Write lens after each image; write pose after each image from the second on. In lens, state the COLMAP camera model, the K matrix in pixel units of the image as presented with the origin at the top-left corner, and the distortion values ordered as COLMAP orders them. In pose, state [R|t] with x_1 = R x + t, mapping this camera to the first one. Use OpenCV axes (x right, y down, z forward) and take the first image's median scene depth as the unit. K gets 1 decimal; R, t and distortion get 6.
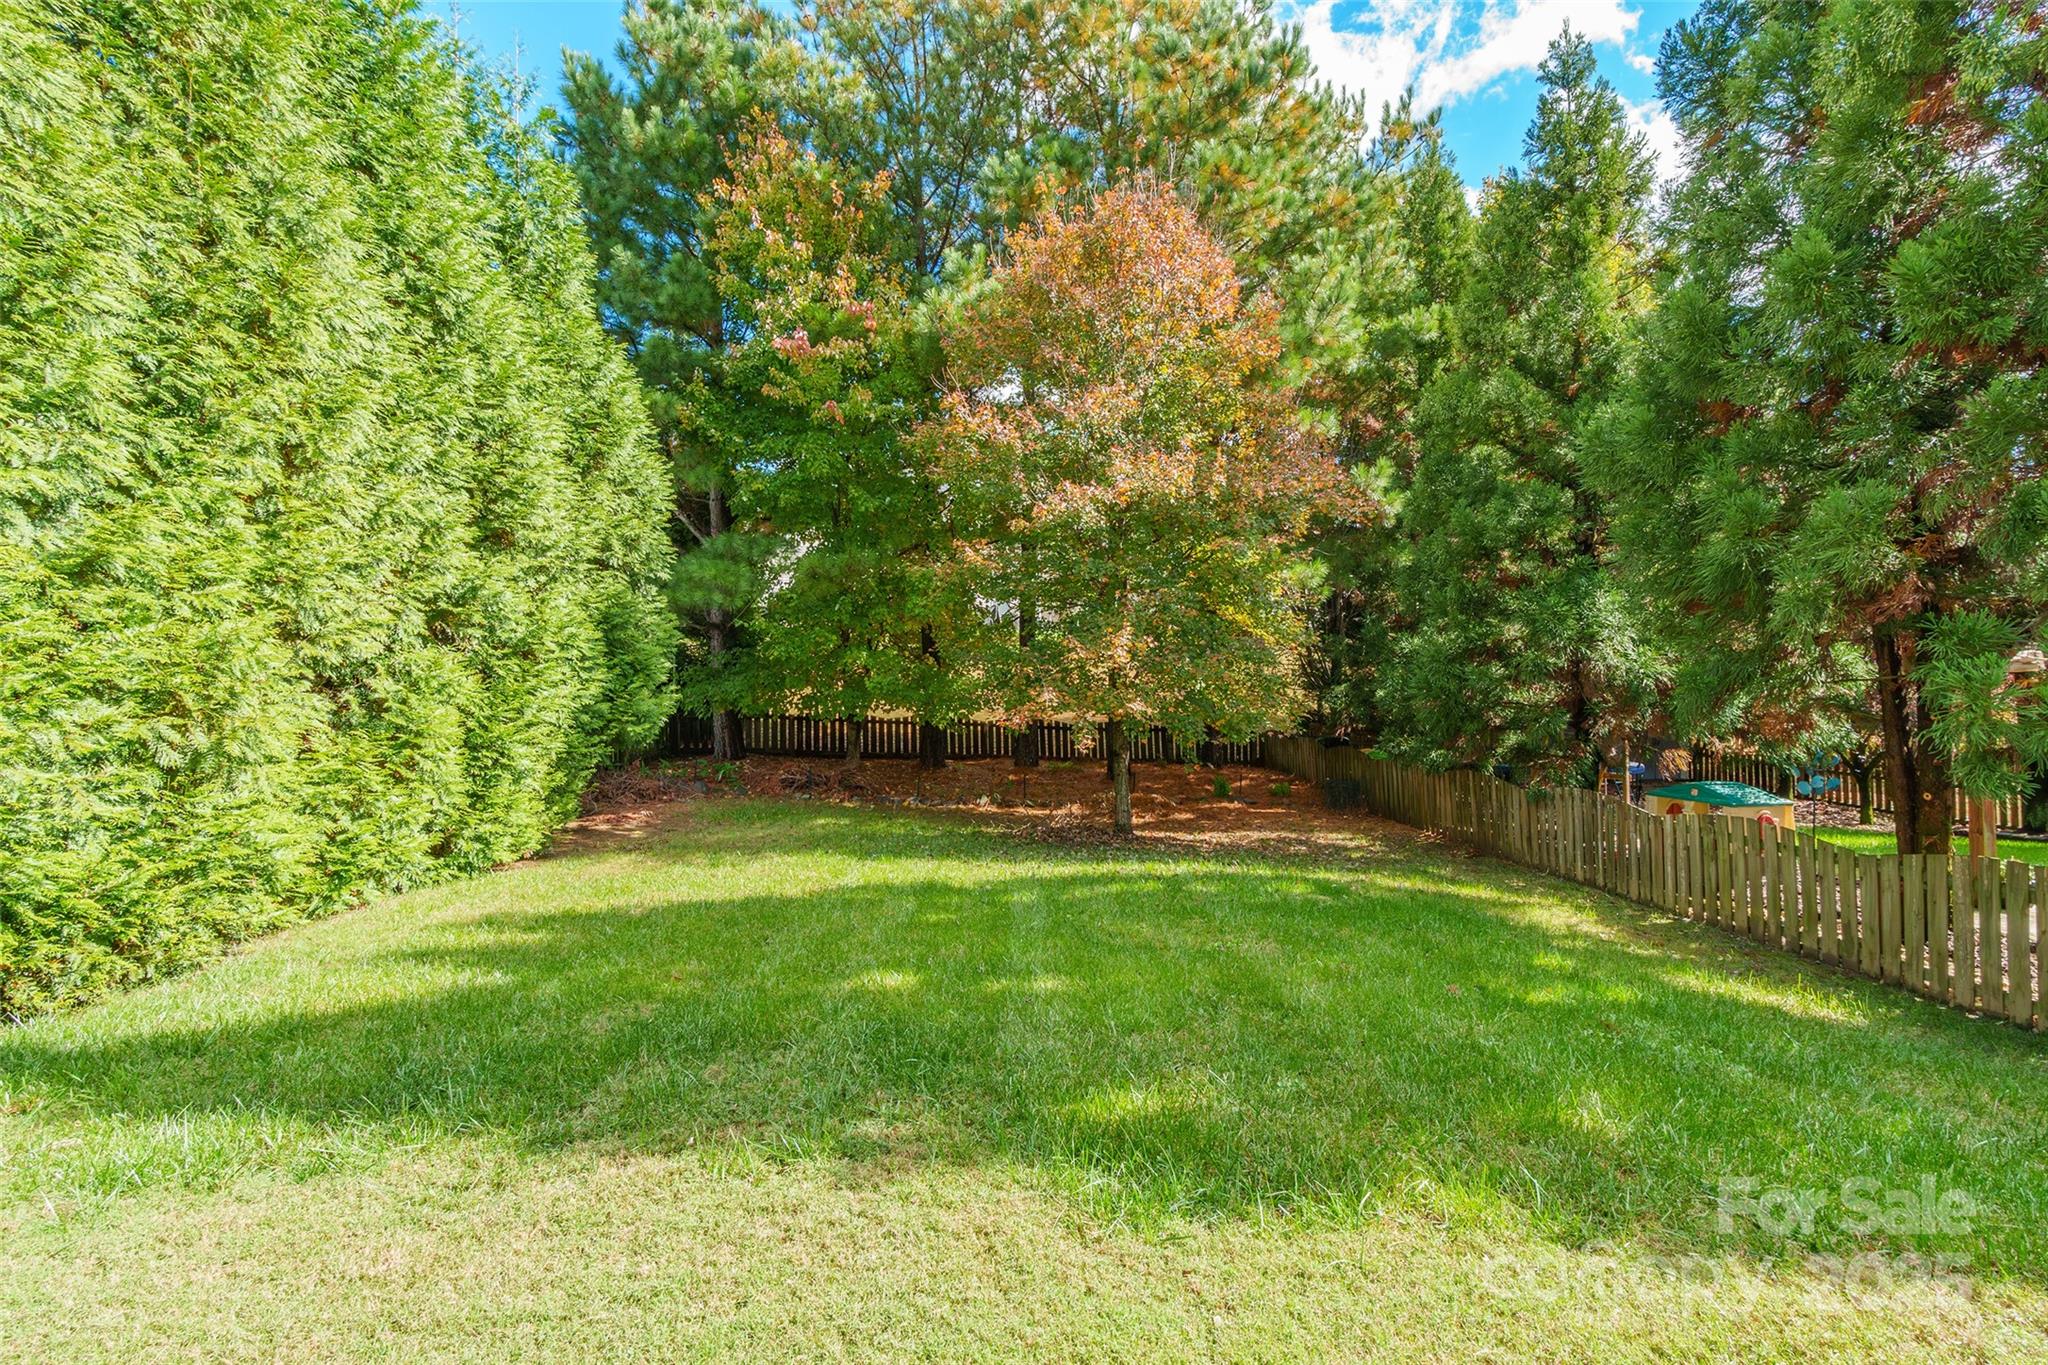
lens RADIAL K [[961.5, 0, 991.8], [0, 961.5, 670.4], [0, 0, 1]] dist [-0.001083, 0.000335]
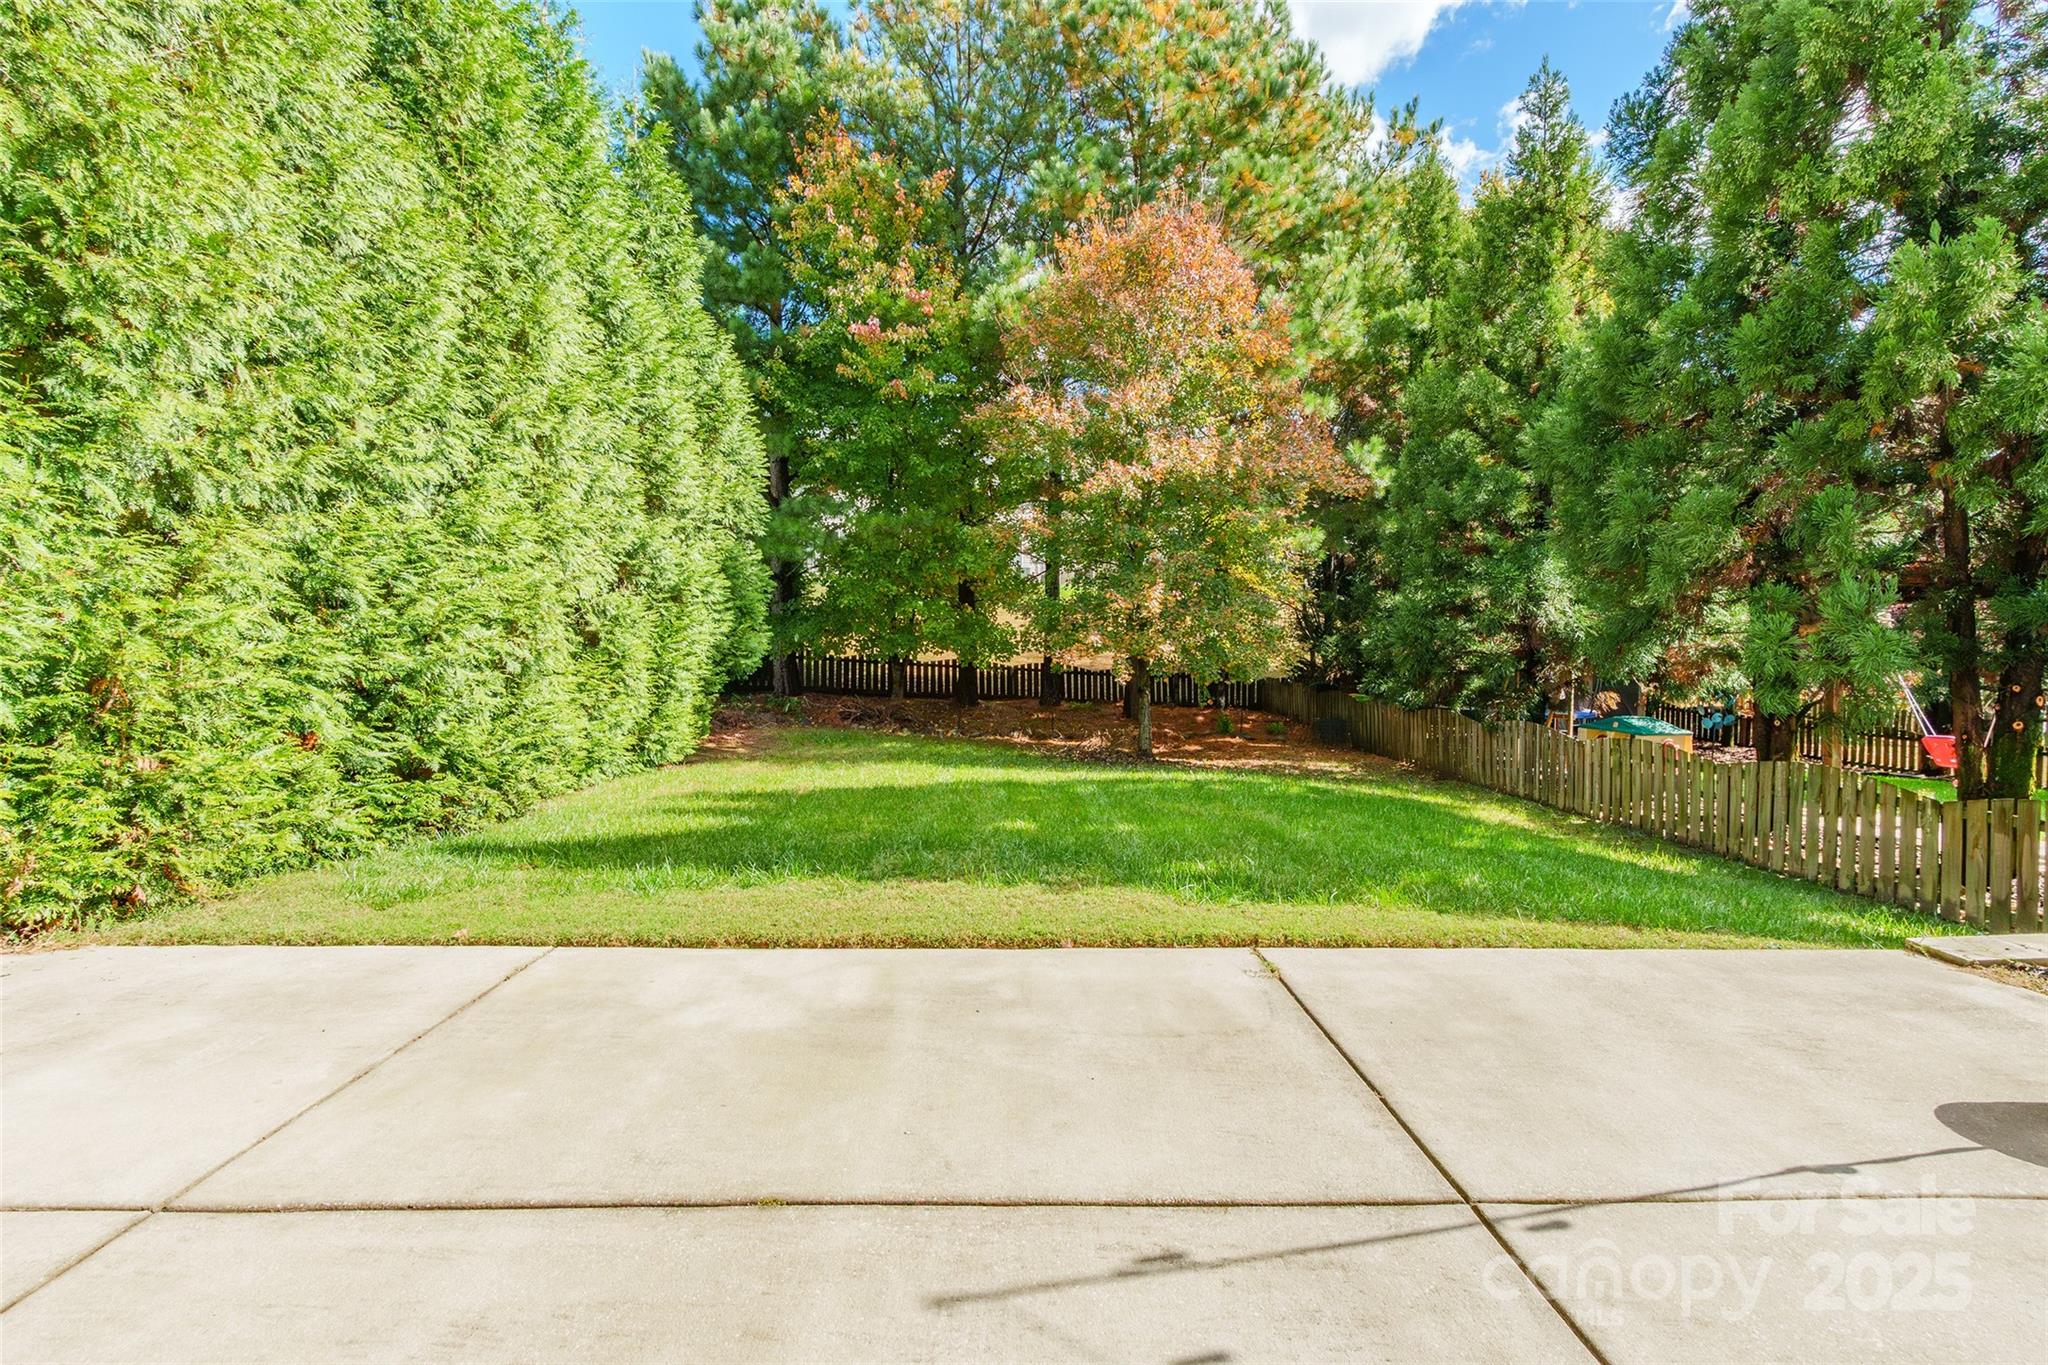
lens RADIAL K [[961.5, 0, 991.8], [0, 961.5, 670.4], [0, 0, 1]] dist [-0.001083, 0.000335]
pose [[0.999879, 0.013795, 0.007153, -0.065188], [-0.014138, 0.998635, 0.050277, 0.006076], [-0.006449, -0.050372, 0.998710, -0.185412]]
